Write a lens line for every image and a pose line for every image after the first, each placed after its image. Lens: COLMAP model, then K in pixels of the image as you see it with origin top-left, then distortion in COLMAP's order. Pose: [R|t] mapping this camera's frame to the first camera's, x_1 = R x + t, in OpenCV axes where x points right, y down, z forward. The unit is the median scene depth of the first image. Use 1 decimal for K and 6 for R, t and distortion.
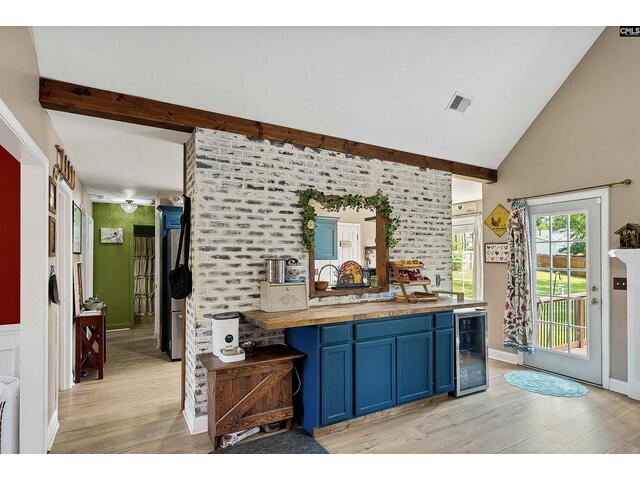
lens RADIAL K [[338.0, 0, 320.0], [0, 338.0, 257.7], [0, 0, 1]] dist [0.000788, 0.000200]
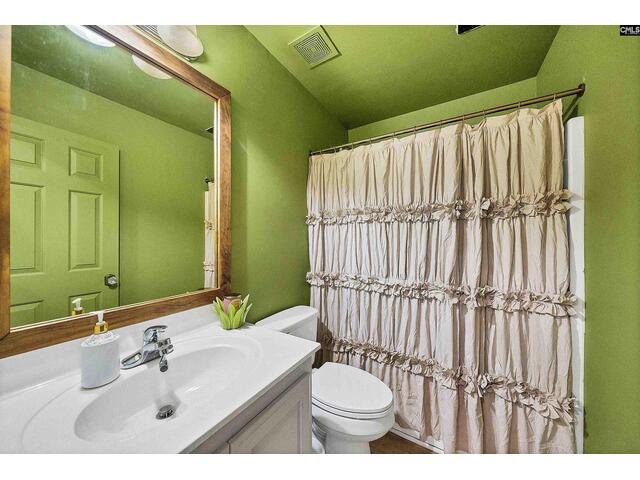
lens RADIAL K [[222.7, 0, 314.1], [0, 222.7, 240.4], [0, 0, 1]] dist [-0.008073, -0.000065]
pose [[0.442078, 0.005958, -0.896957, -0.796121], [-0.004655, 0.999980, 0.004348, 0.032218], [0.896964, 0.002253, 0.442097, 1.596950]]
